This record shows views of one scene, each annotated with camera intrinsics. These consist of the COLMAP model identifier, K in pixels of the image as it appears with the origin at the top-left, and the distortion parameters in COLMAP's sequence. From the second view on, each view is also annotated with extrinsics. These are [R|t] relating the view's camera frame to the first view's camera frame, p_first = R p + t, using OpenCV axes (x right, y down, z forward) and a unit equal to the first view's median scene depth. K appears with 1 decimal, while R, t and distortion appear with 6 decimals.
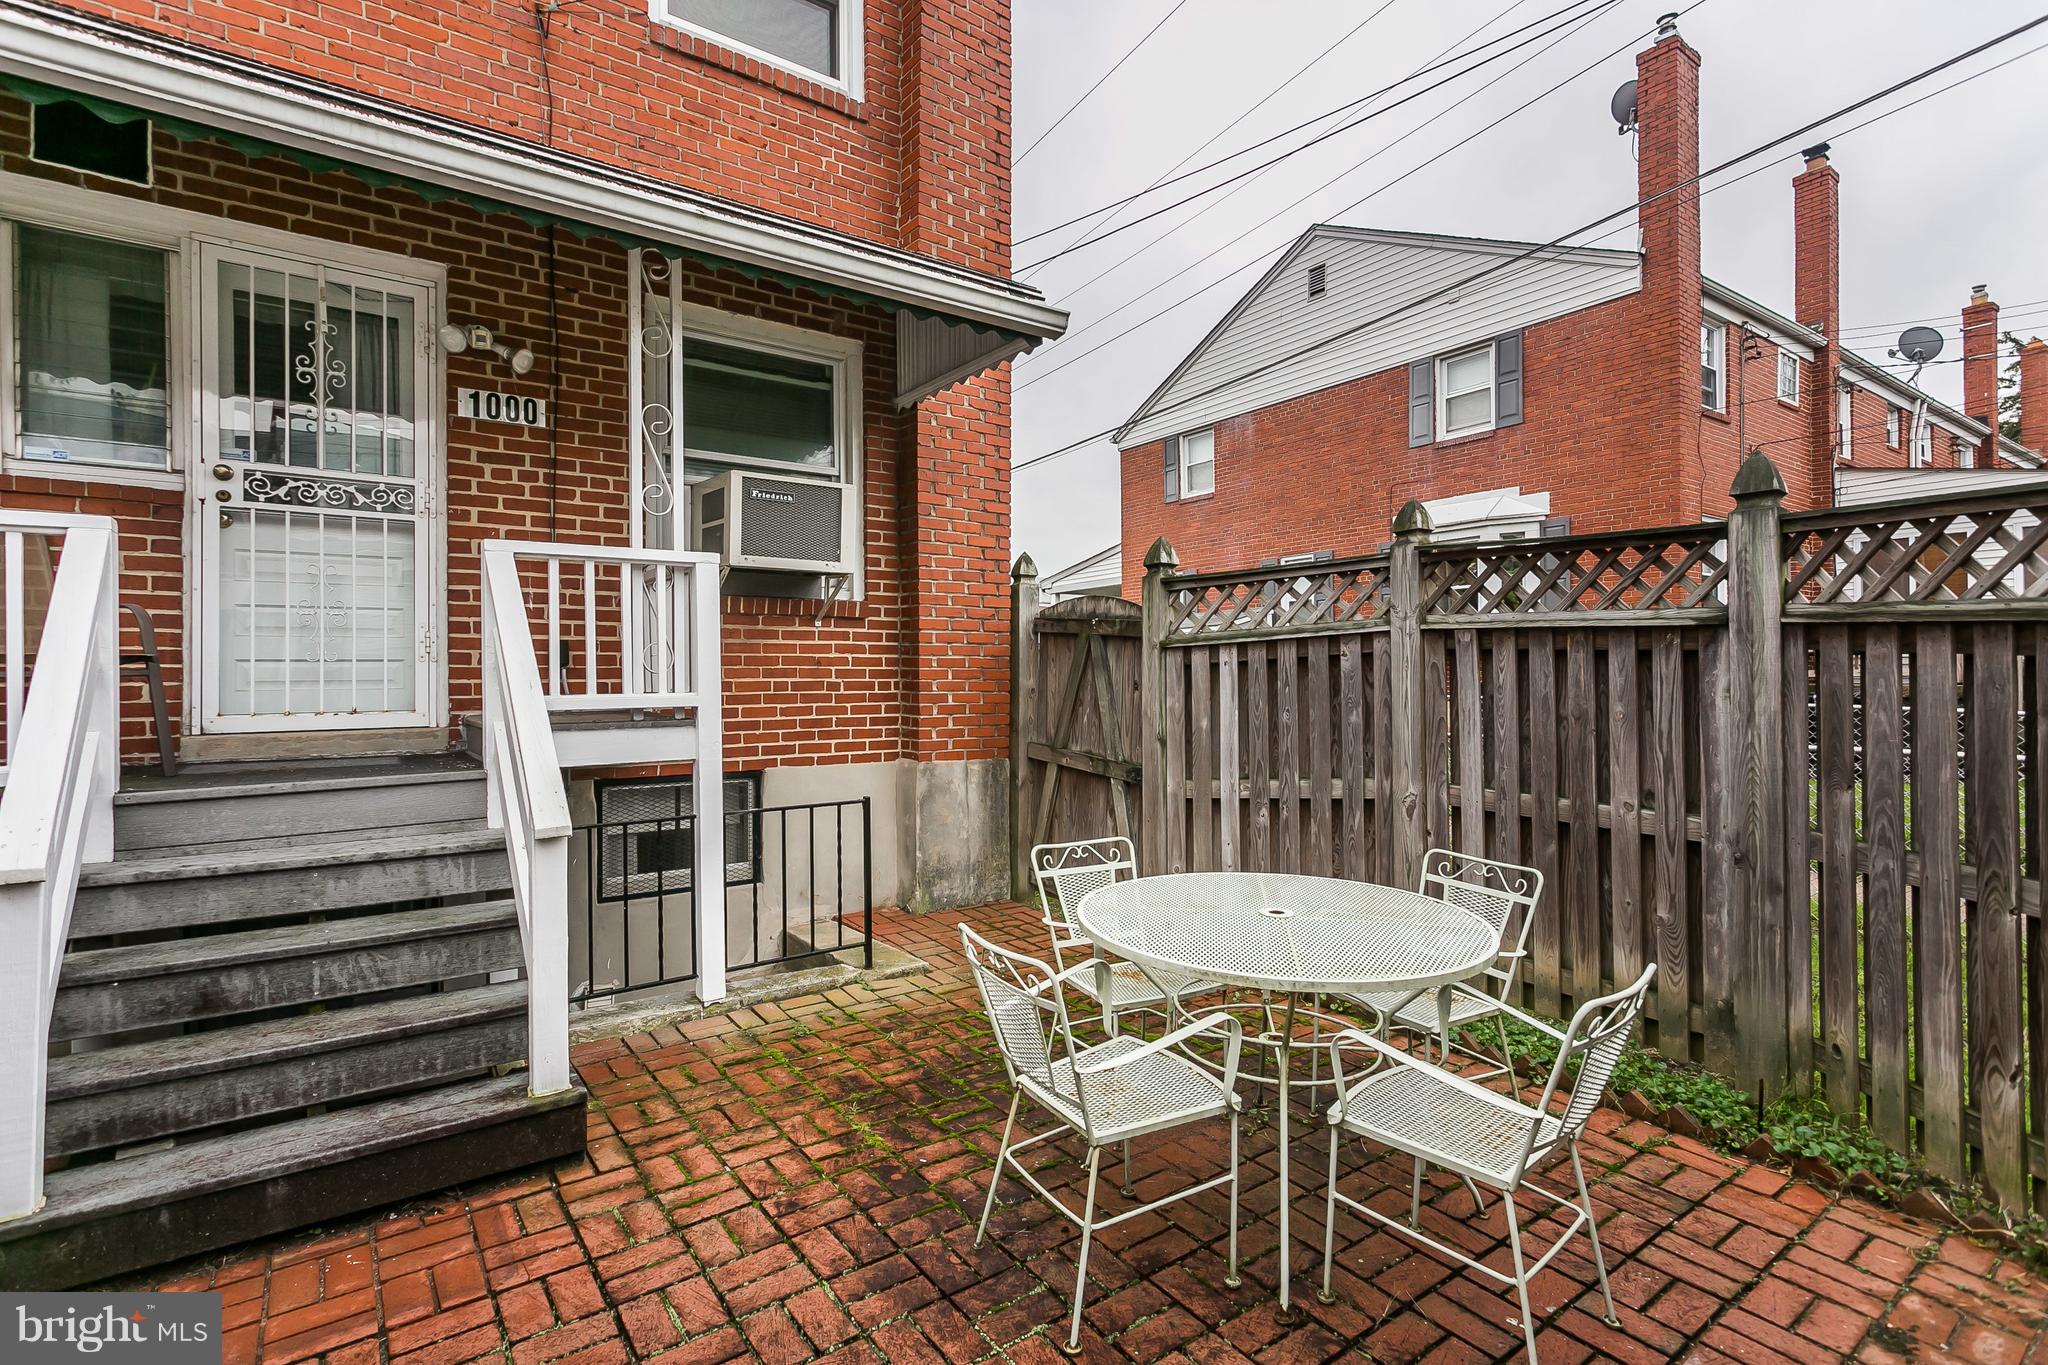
lens RADIAL K [[951.0, 0, 1017.5], [0, 951.0, 635.4], [0, 0, 1]] dist [0.003513, 0.000712]
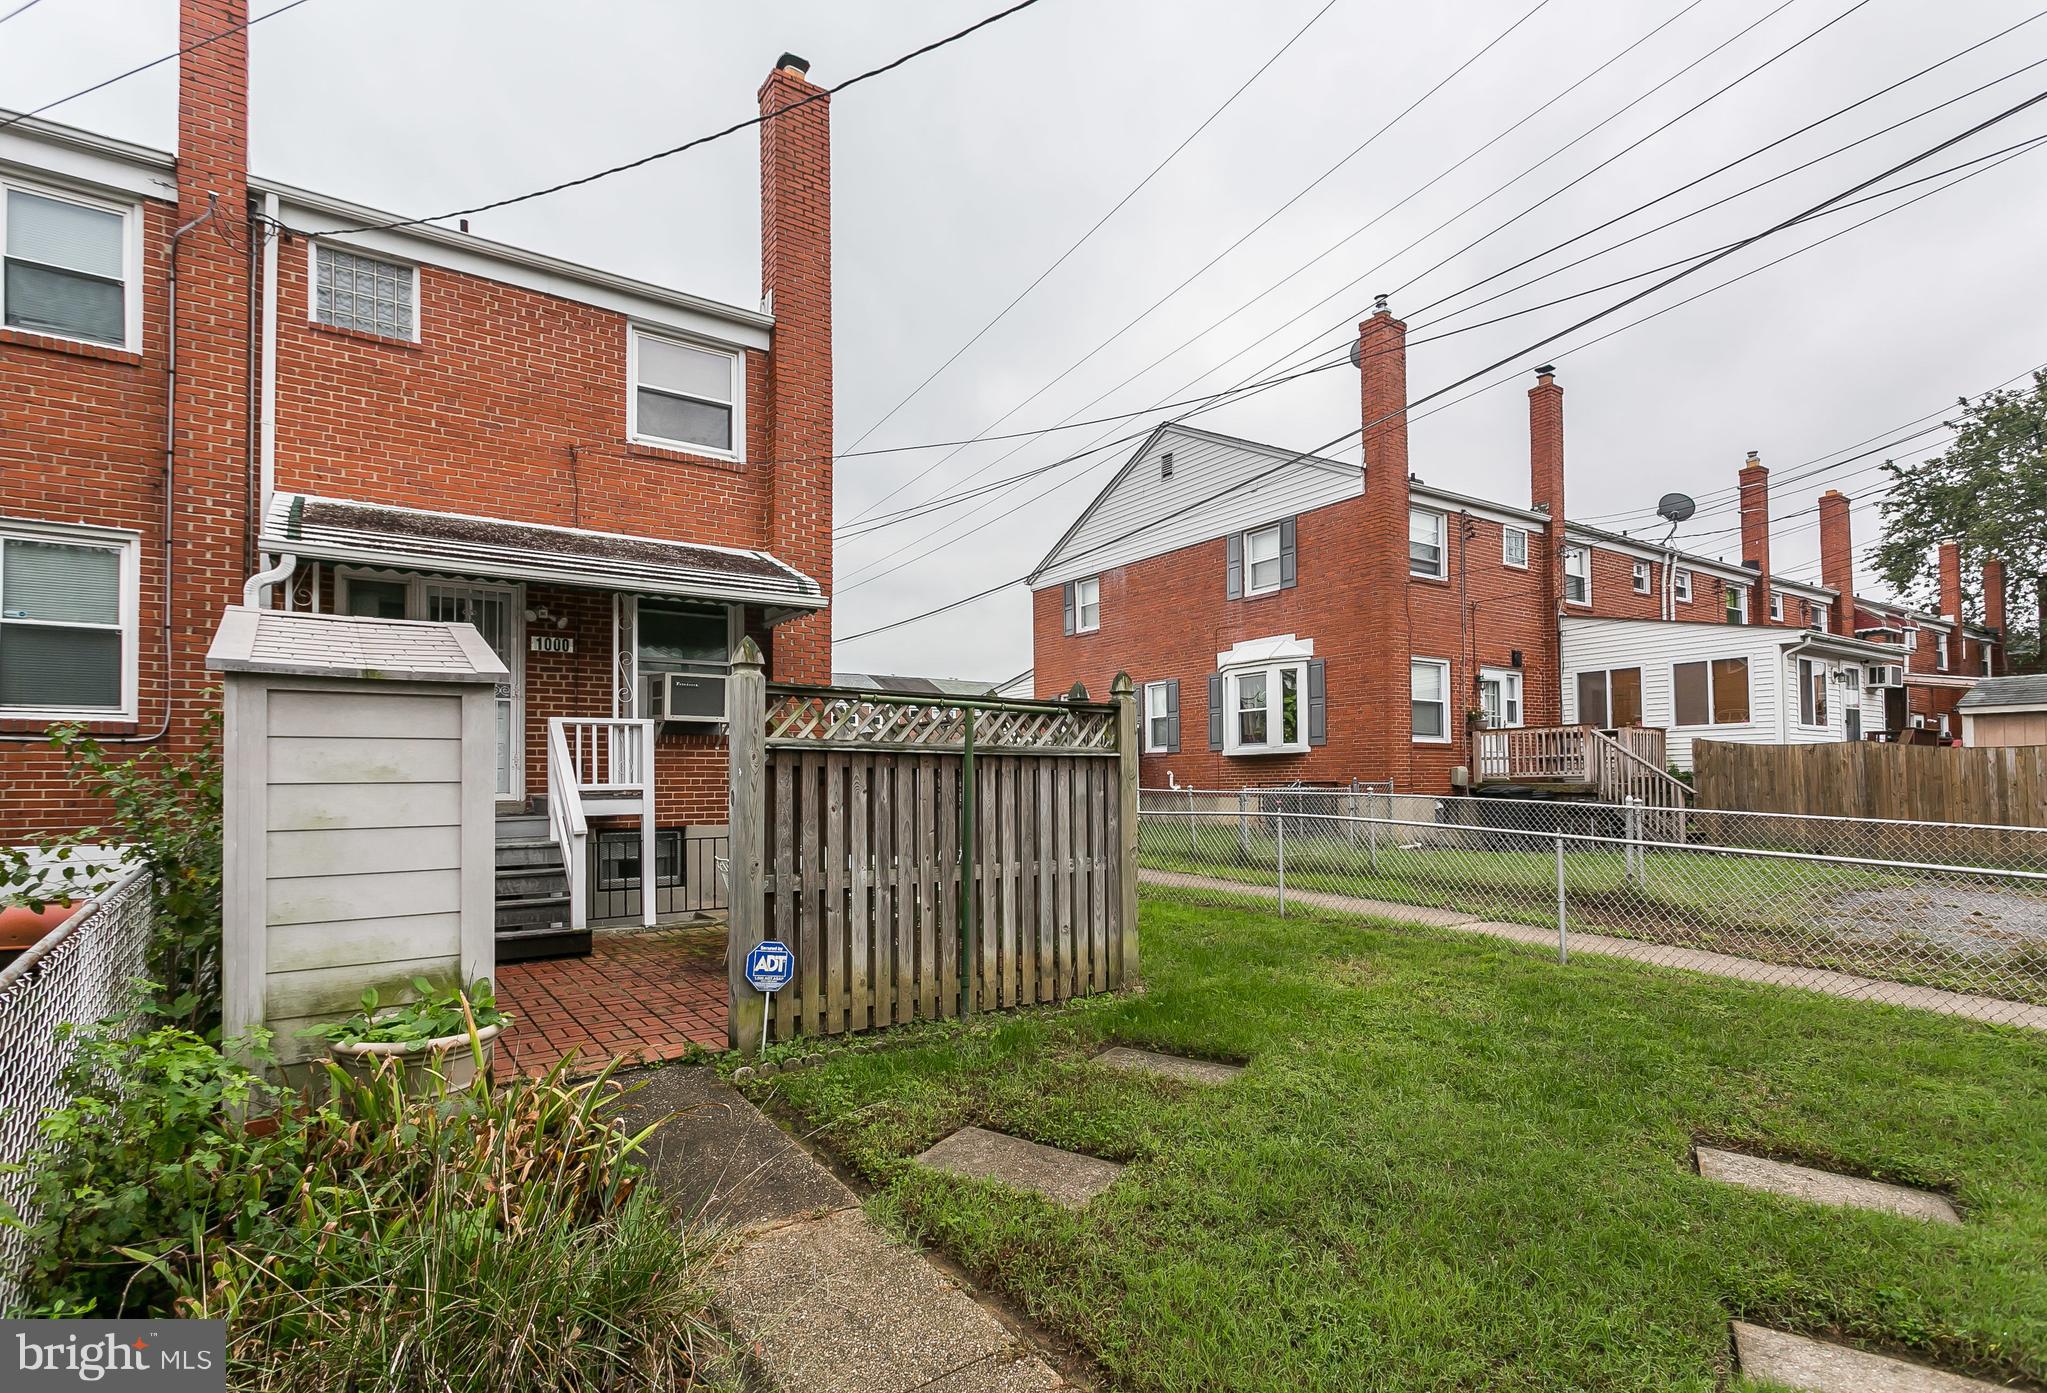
lens RADIAL K [[992.7, 0, 1024.2], [0, 992.7, 710.6], [0, 0, 1]] dist [0.003773, 0.001478]
pose [[0.999976, -0.002167, -0.006642, 0.379275], [0.001968, 0.999553, -0.029830, -0.025096], [0.006704, 0.029817, 0.999533, -0.874777]]
